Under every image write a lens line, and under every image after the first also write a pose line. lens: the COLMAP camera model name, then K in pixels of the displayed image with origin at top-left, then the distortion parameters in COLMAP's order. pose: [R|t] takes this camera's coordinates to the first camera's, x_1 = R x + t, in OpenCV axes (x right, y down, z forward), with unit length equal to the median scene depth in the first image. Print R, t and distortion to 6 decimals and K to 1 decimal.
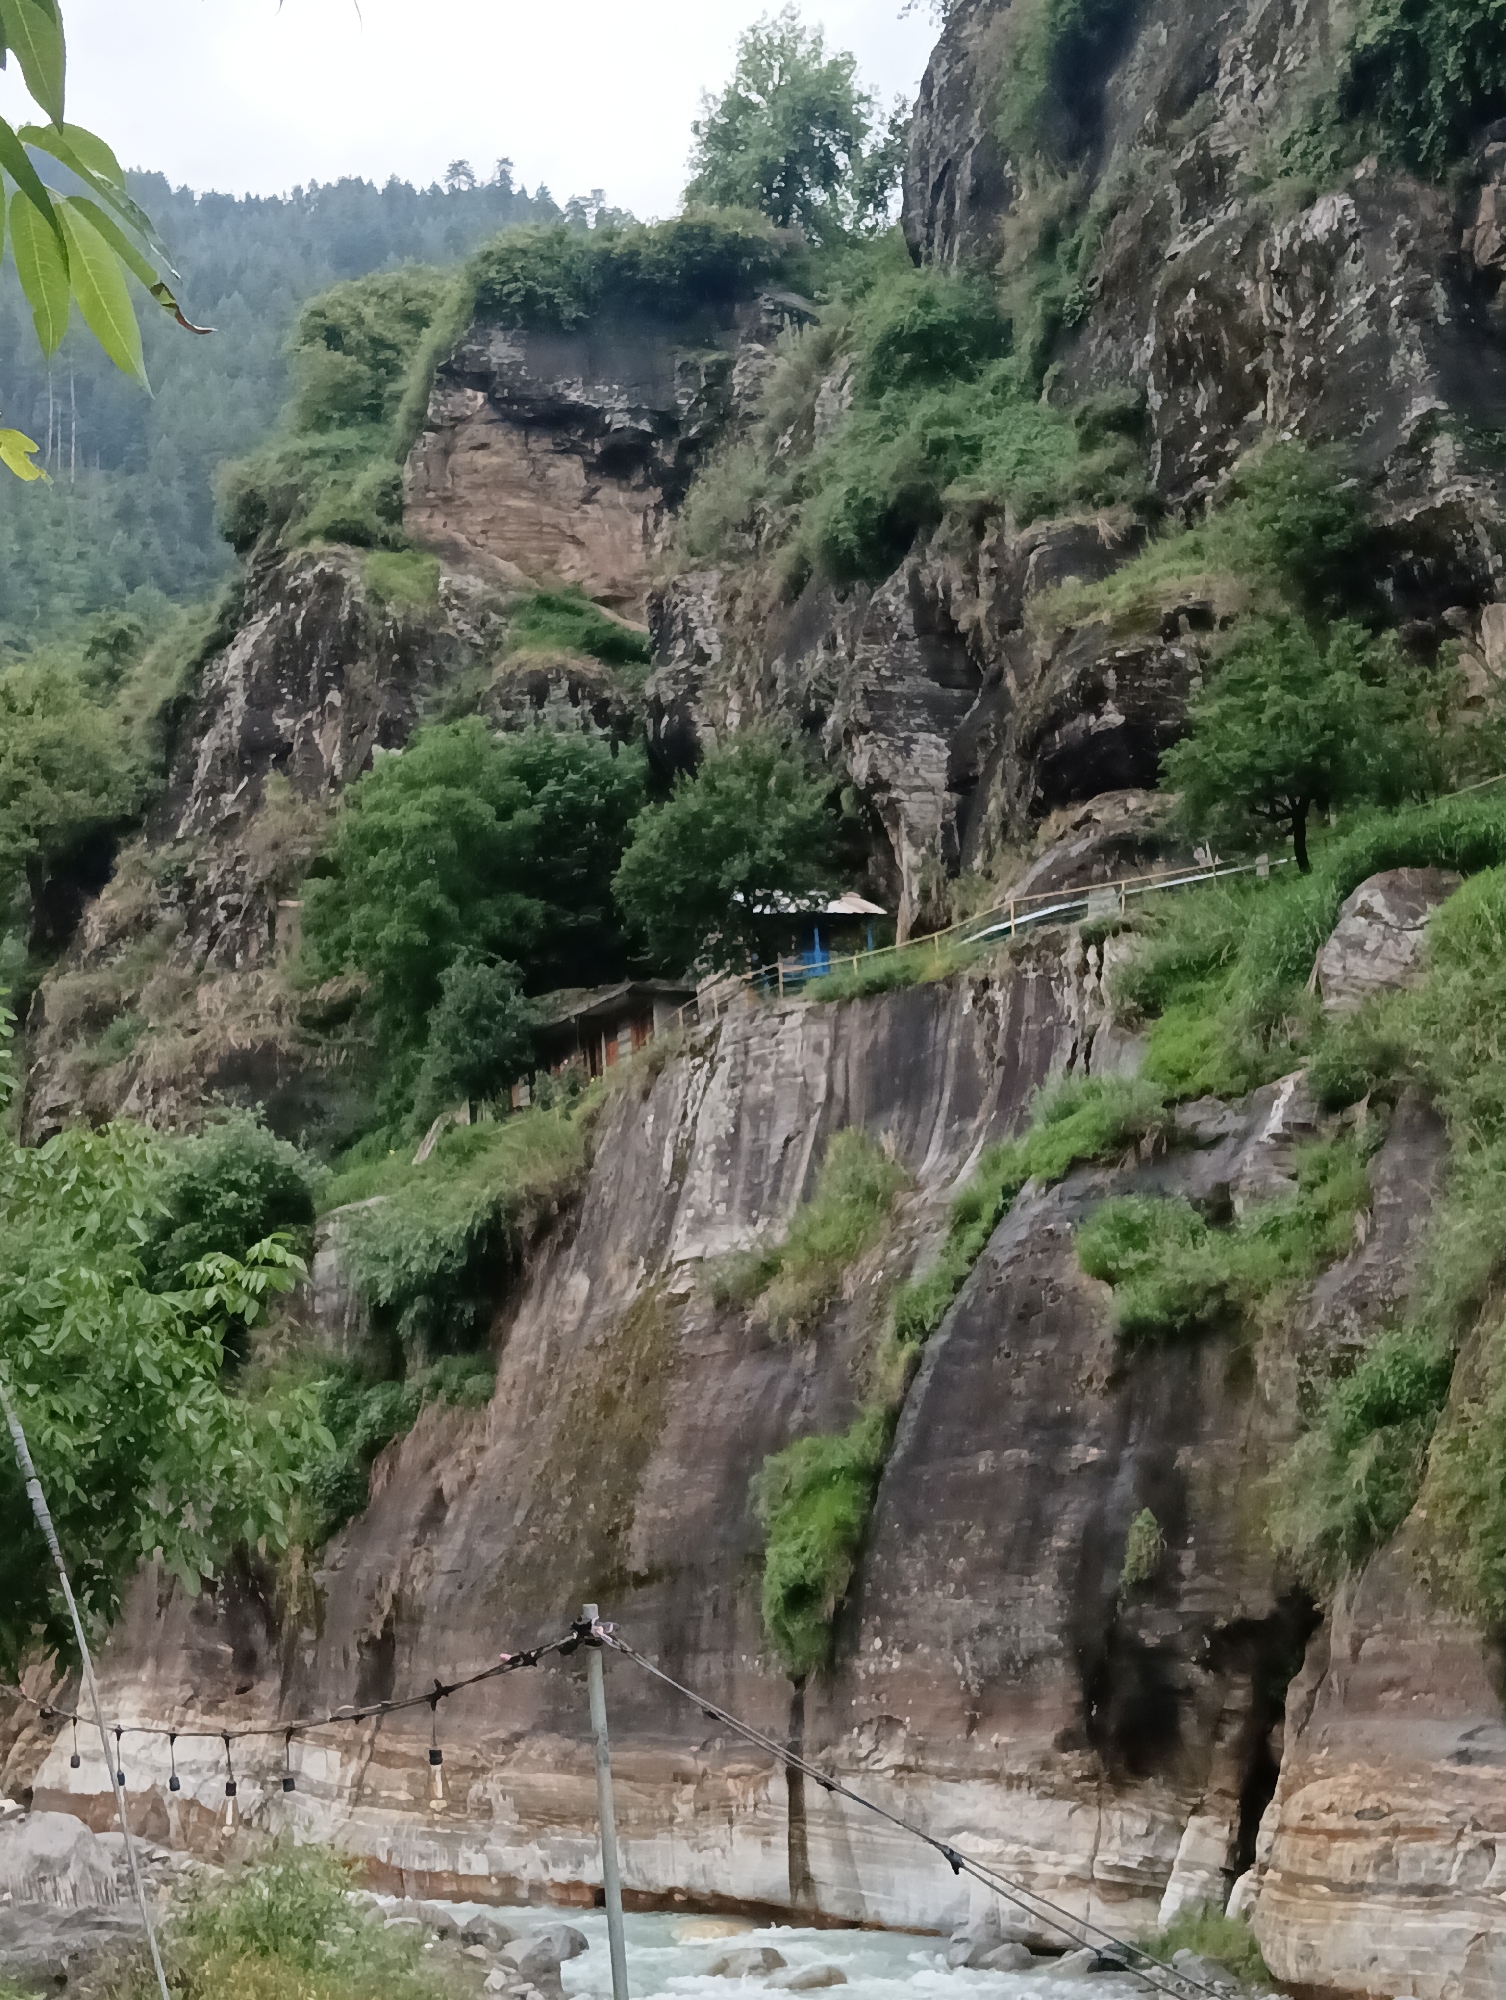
lens RADIAL K [[3274.8, 0, 753.0], [0, 3274.8, 1000.0], [0, 0, 1]] dist [0.136050, -0.178562]
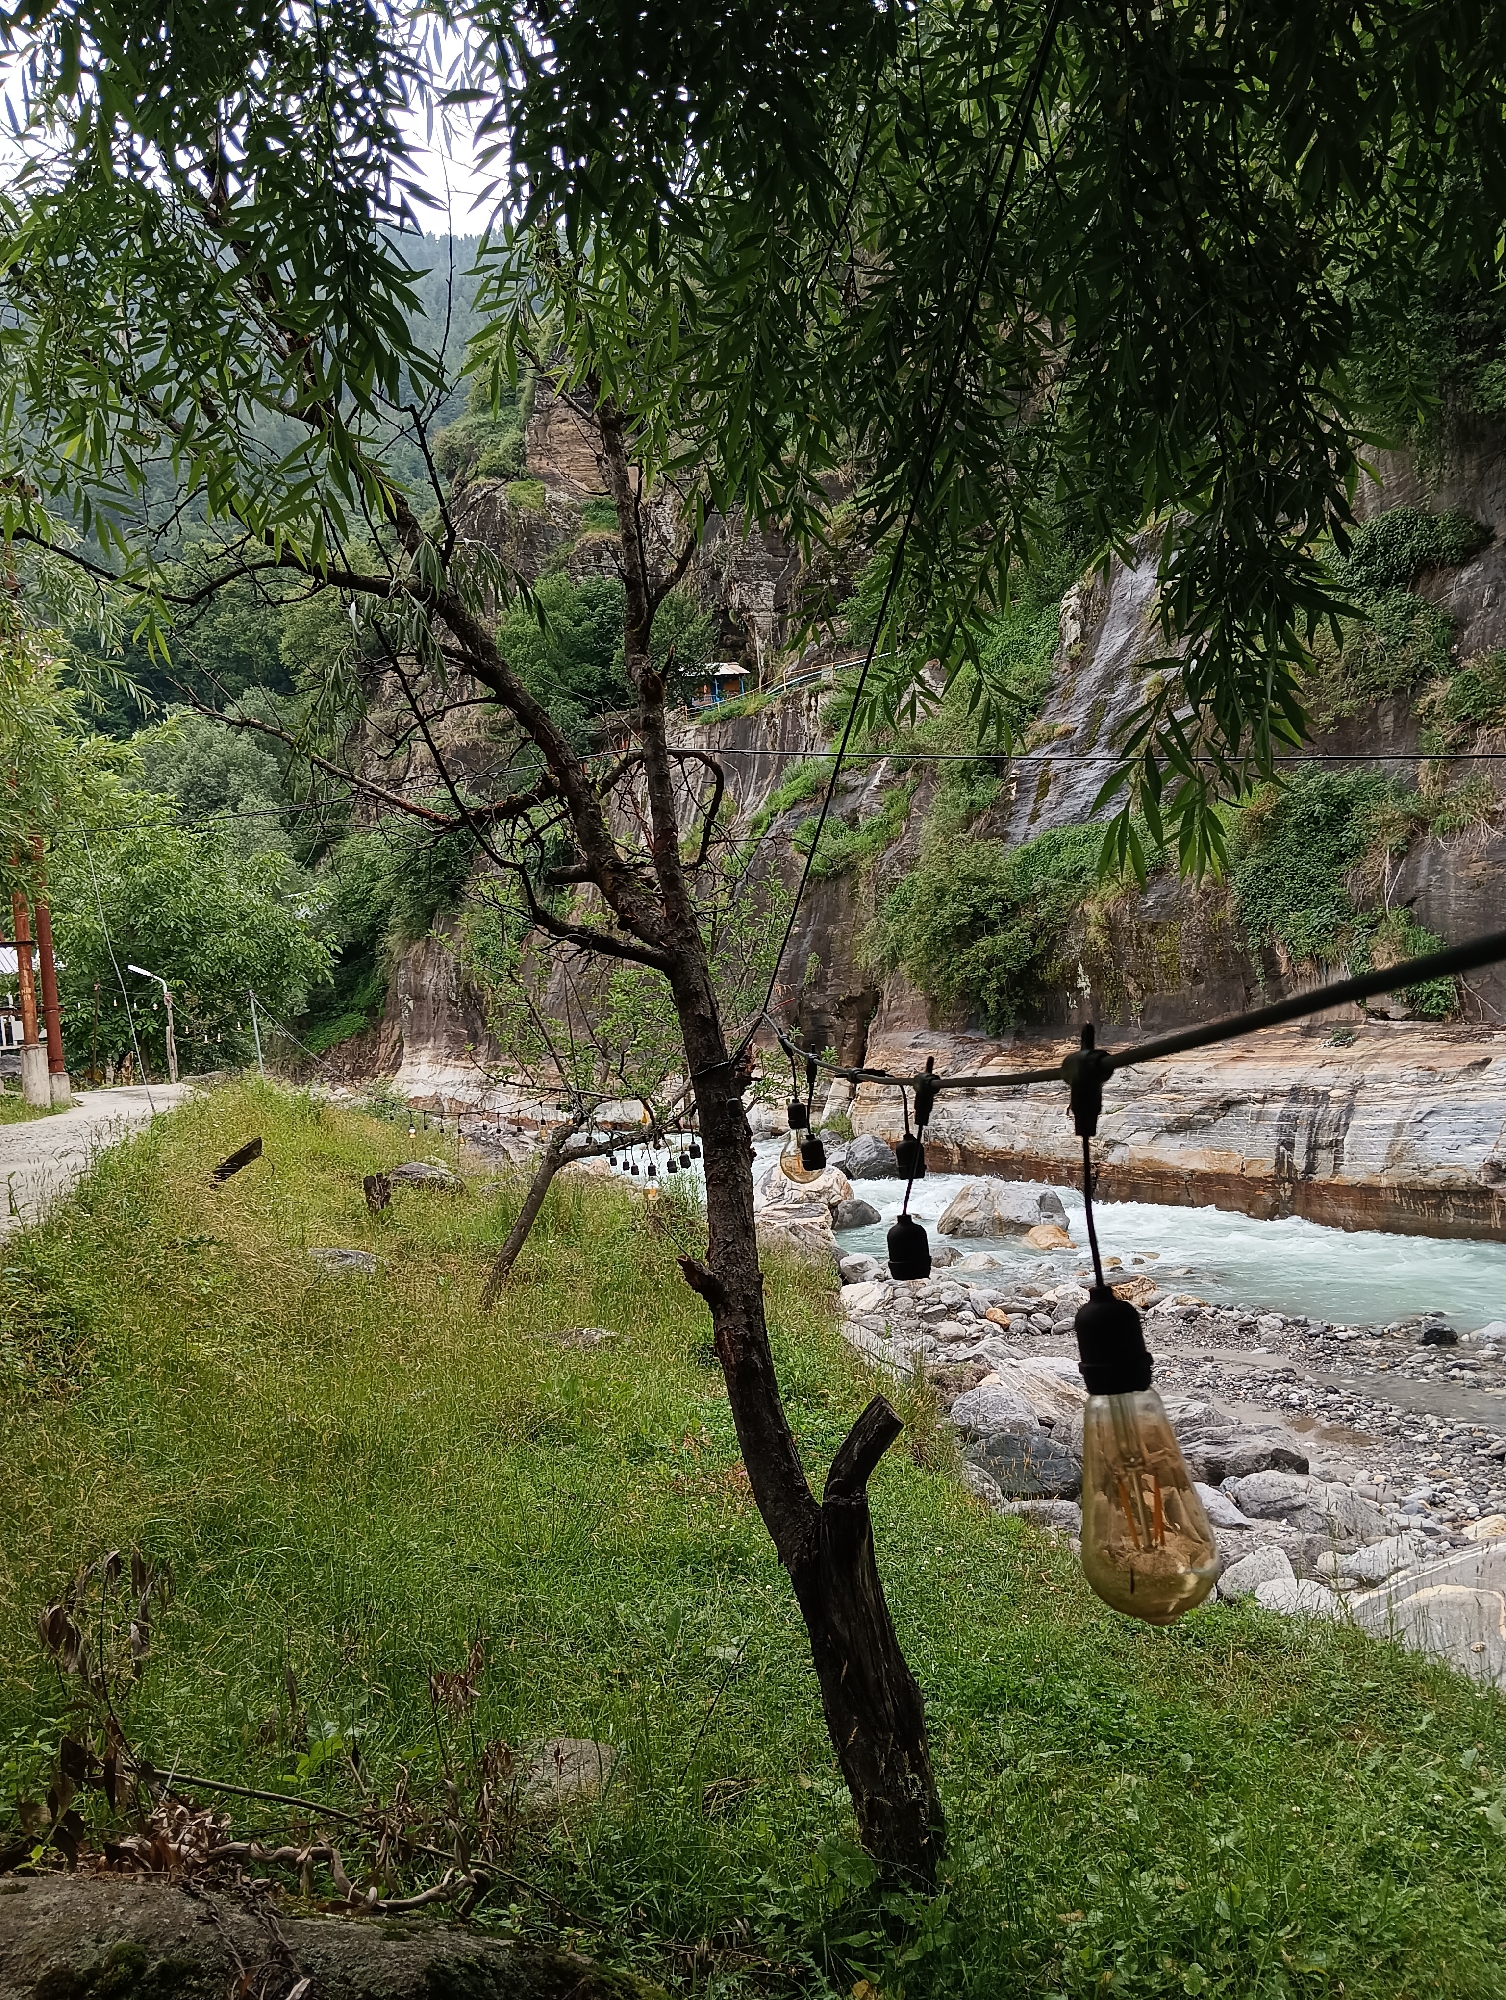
lens RADIAL K [[1709.8, 0, 753.0], [0, 1709.8, 1000.0], [0, 0, 1]] dist [0.111917, -0.000969]
pose [[0.998653, -0.048813, -0.017565, 0.052753], [0.051177, 0.982430, 0.179478, -0.018219], [0.008495, -0.180135, 0.983605, -0.112966]]
